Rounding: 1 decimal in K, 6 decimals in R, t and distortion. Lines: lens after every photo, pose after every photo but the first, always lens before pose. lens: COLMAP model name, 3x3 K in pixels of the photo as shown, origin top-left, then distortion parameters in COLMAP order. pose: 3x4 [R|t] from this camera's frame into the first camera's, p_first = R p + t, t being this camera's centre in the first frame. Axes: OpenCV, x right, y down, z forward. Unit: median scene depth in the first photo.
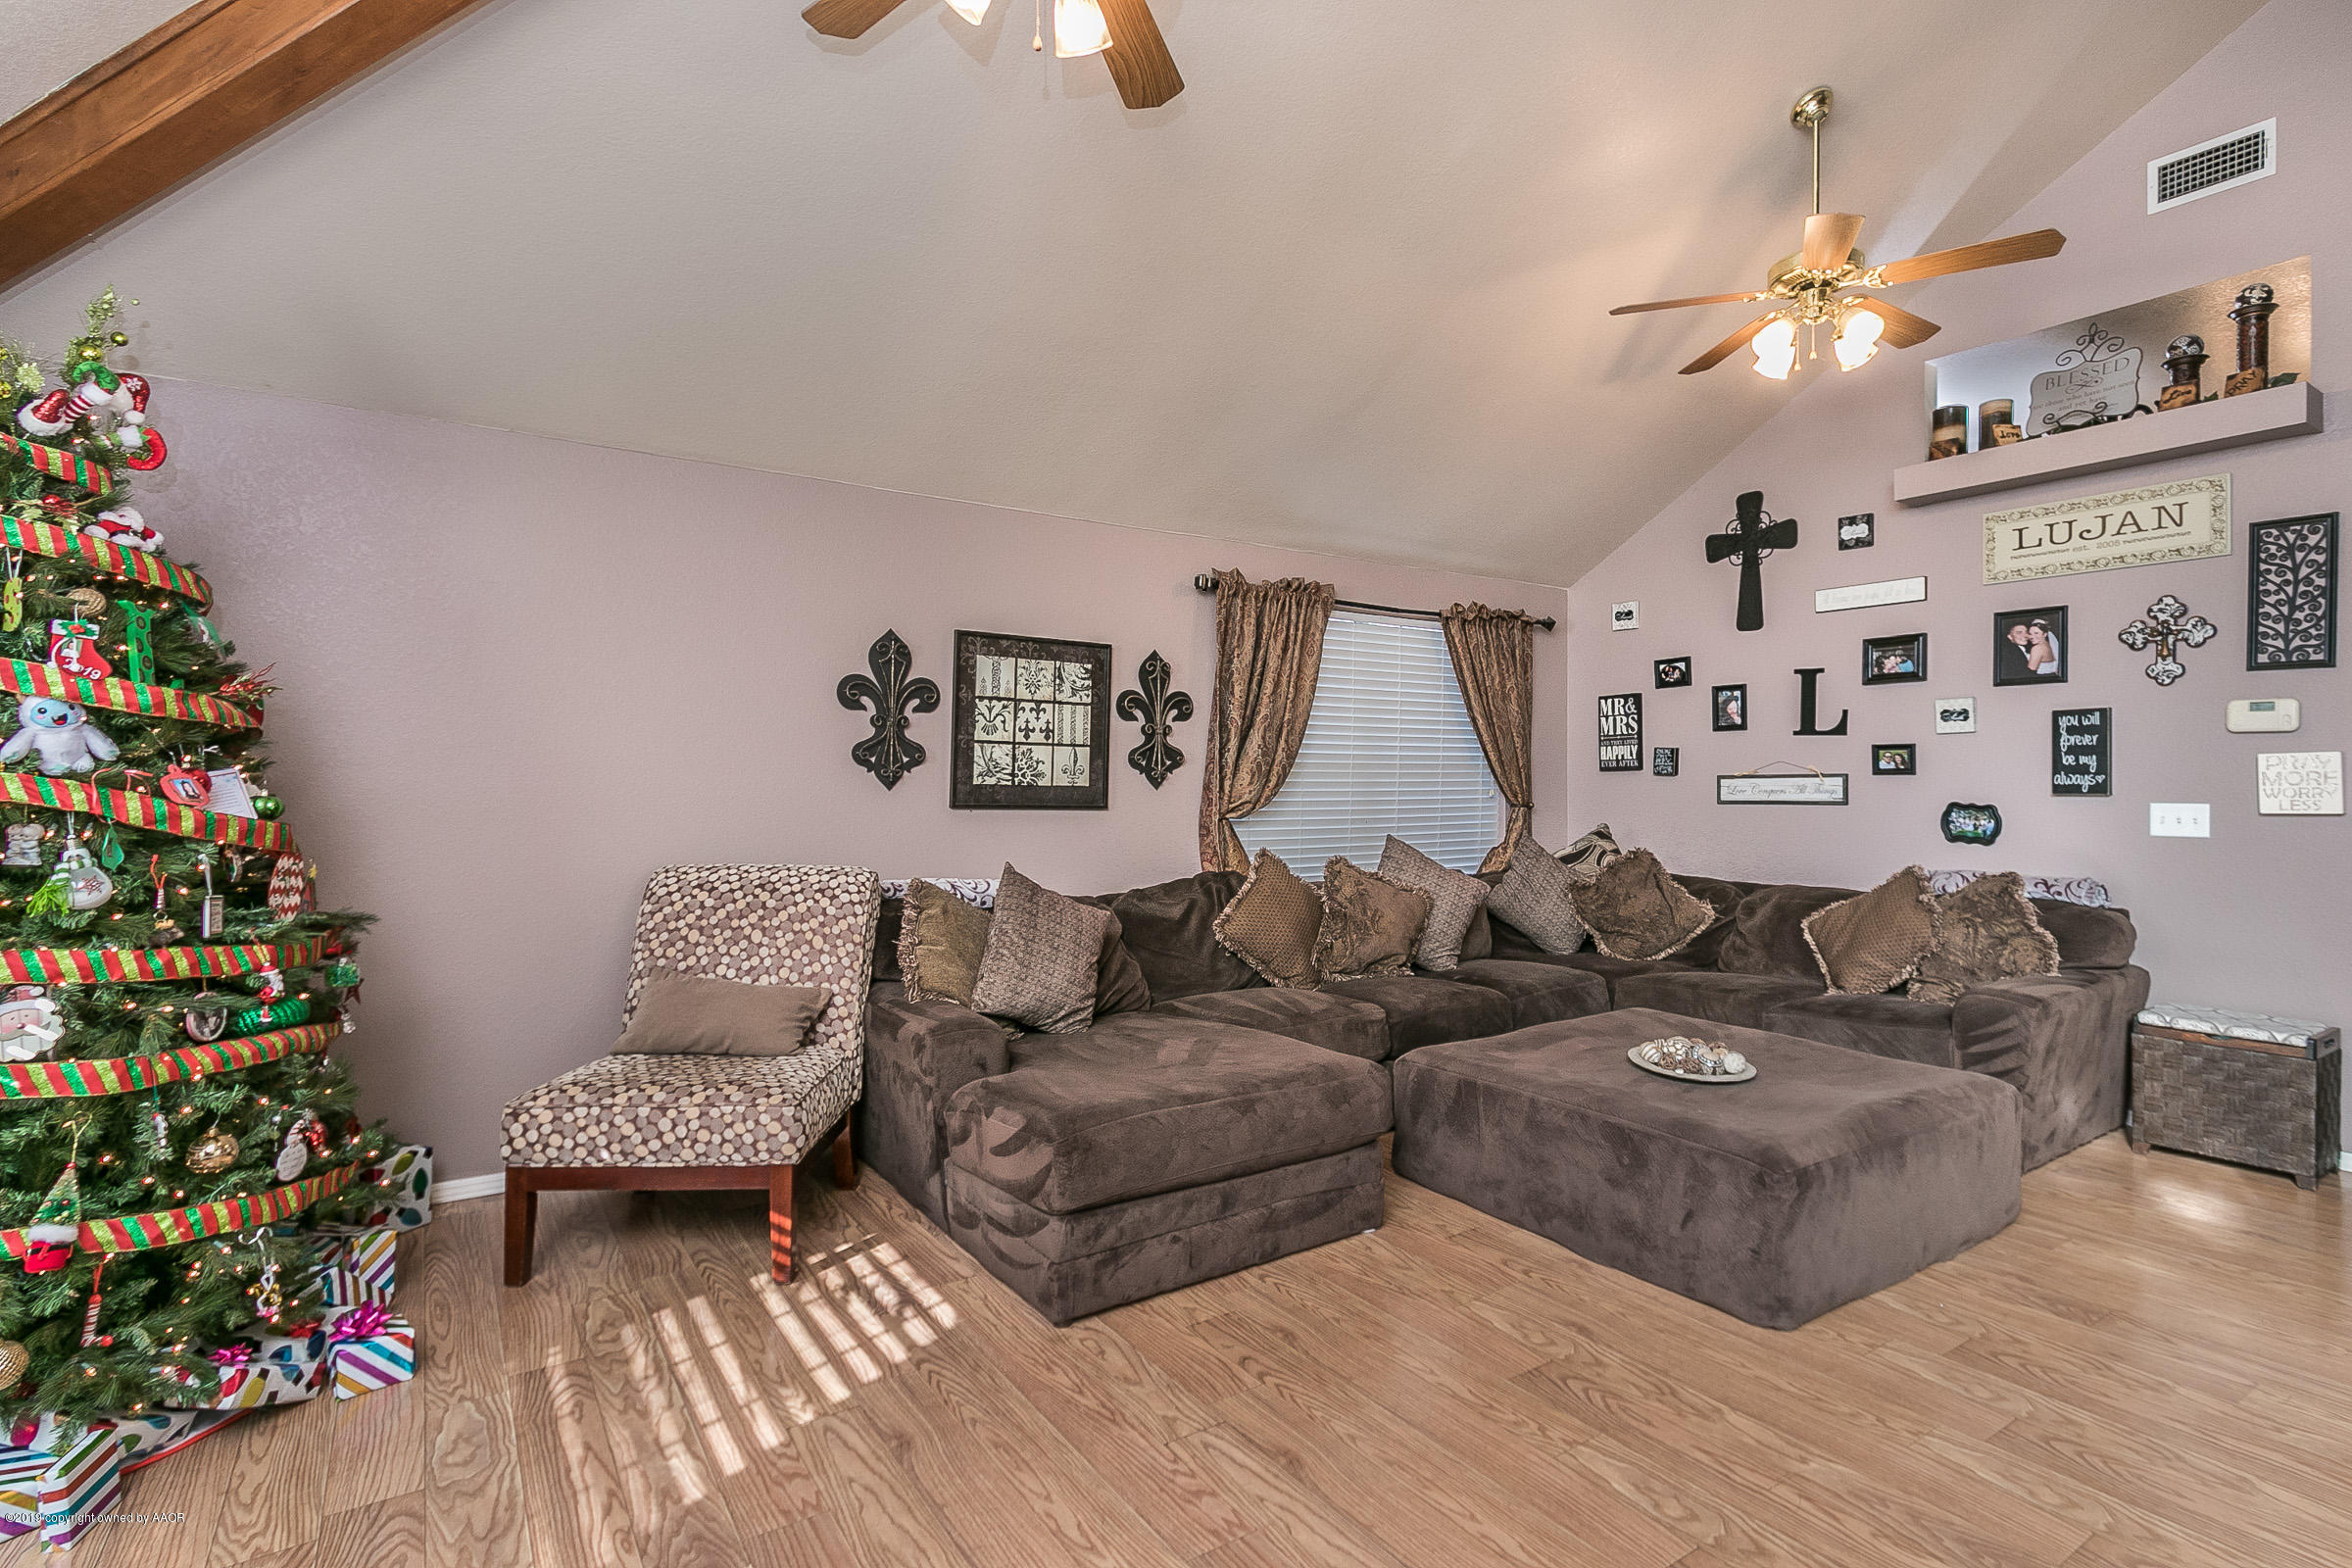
lens RADIAL K [[1096.8, 0, 1185.1], [0, 1096.8, 793.2], [0, 0, 1]] dist [-0.000065, -0.000158]
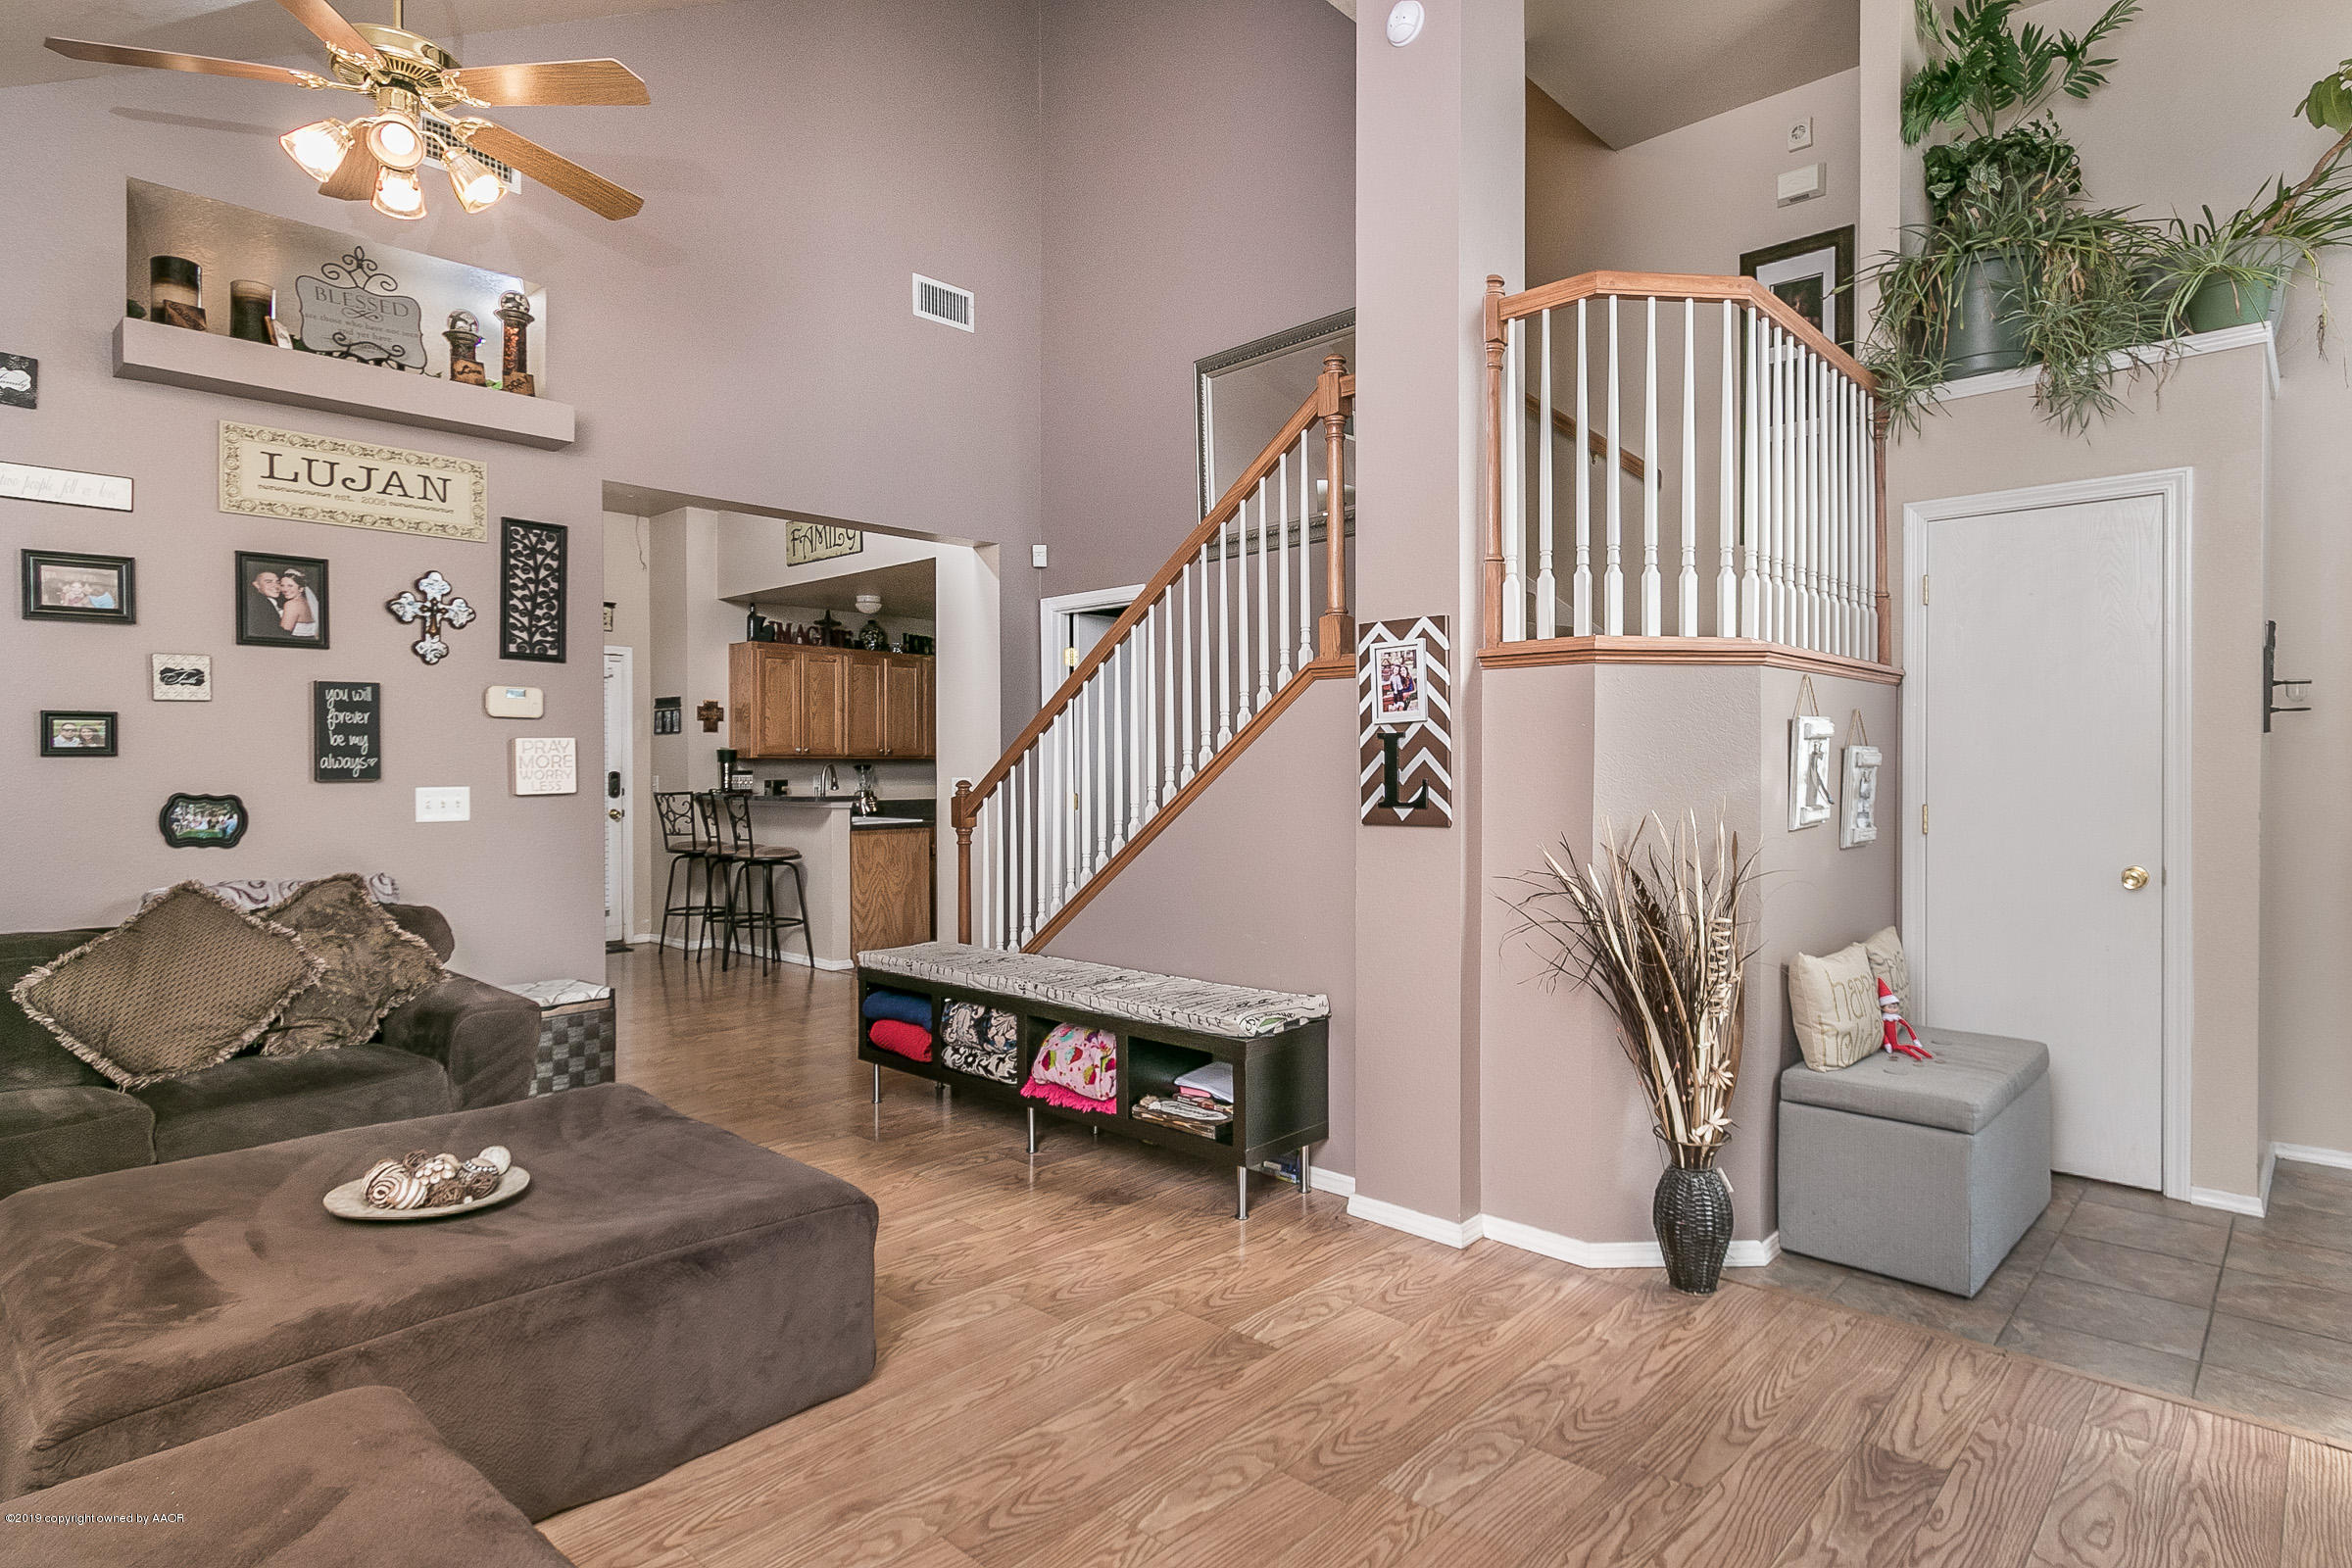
lens RADIAL K [[1235.2, 0, 1184.1], [0, 1235.2, 778.2], [0, 0, 1]] dist [0.004074, 0.000267]
pose [[-0.215622, -0.012920, 0.976391, -0.438743], [0.013824, 0.999772, 0.016282, -0.010866], [-0.976379, 0.017008, -0.215394, 0.852531]]
